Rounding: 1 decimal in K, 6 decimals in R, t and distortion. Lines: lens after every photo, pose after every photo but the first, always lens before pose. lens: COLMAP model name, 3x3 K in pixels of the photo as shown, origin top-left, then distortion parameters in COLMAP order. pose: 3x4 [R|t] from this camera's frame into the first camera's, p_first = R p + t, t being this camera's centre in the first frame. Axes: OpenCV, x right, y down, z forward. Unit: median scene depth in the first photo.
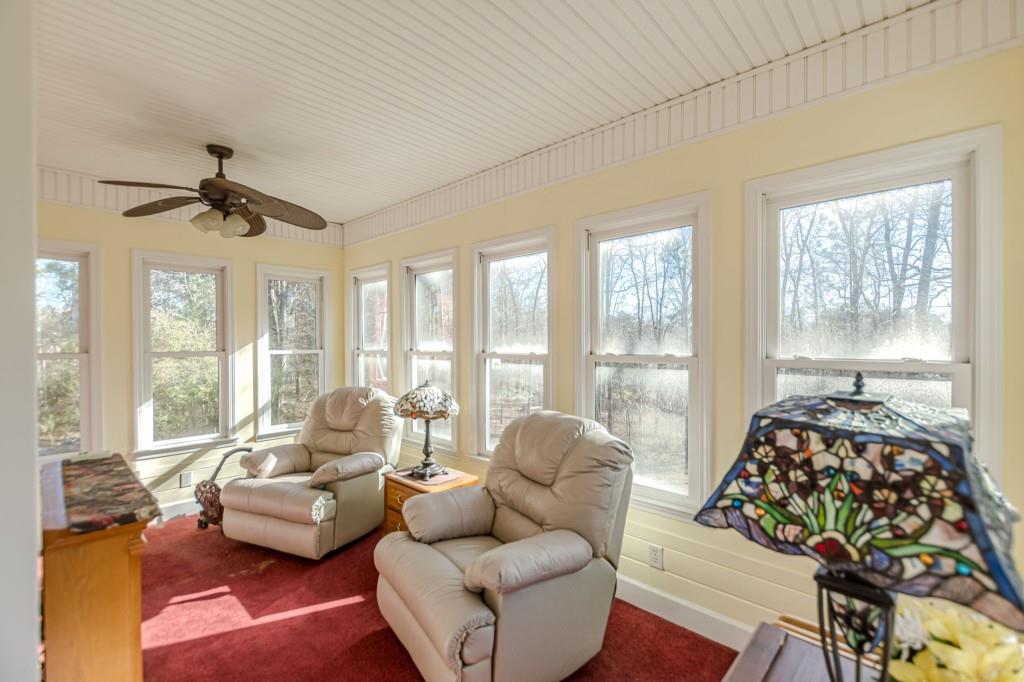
lens RADIAL K [[438.9, 0, 511.1], [0, 438.9, 342.3], [0, 0, 1]] dist [0.002928, 0.000172]
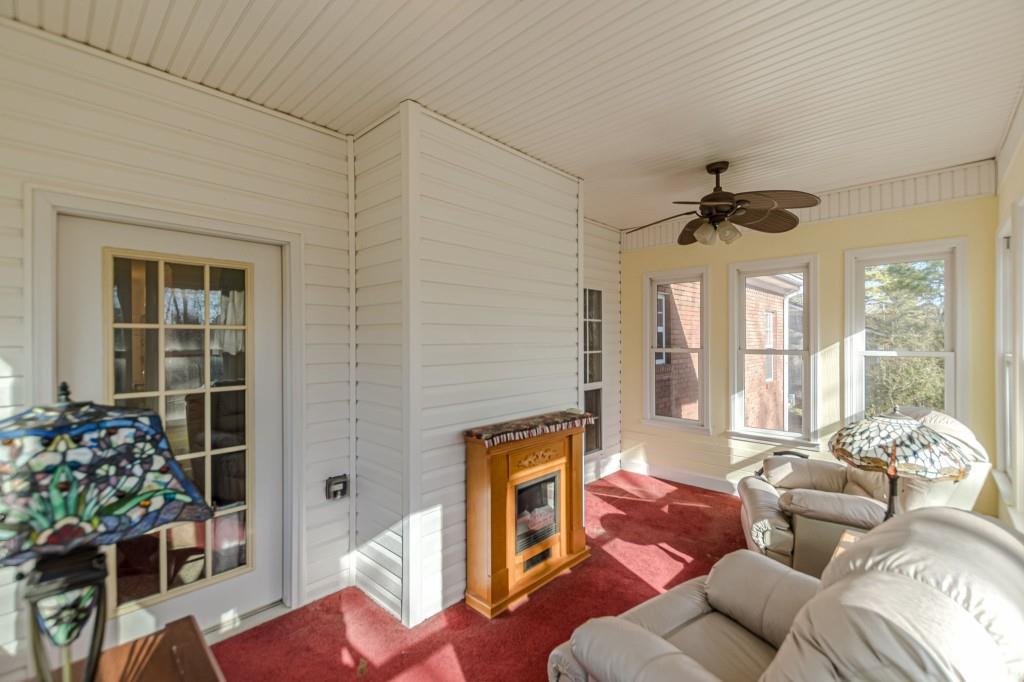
lens RADIAL K [[438.9, 0, 511.2], [0, 438.9, 340.2], [0, 0, 1]] dist [0.002928, 0.000172]
pose [[-0.002436, 0.004622, -0.999986, 0.431024], [0.000003, 0.999989, 0.004622, -0.009473], [0.999997, 0.000008, -0.002436, 0.484666]]
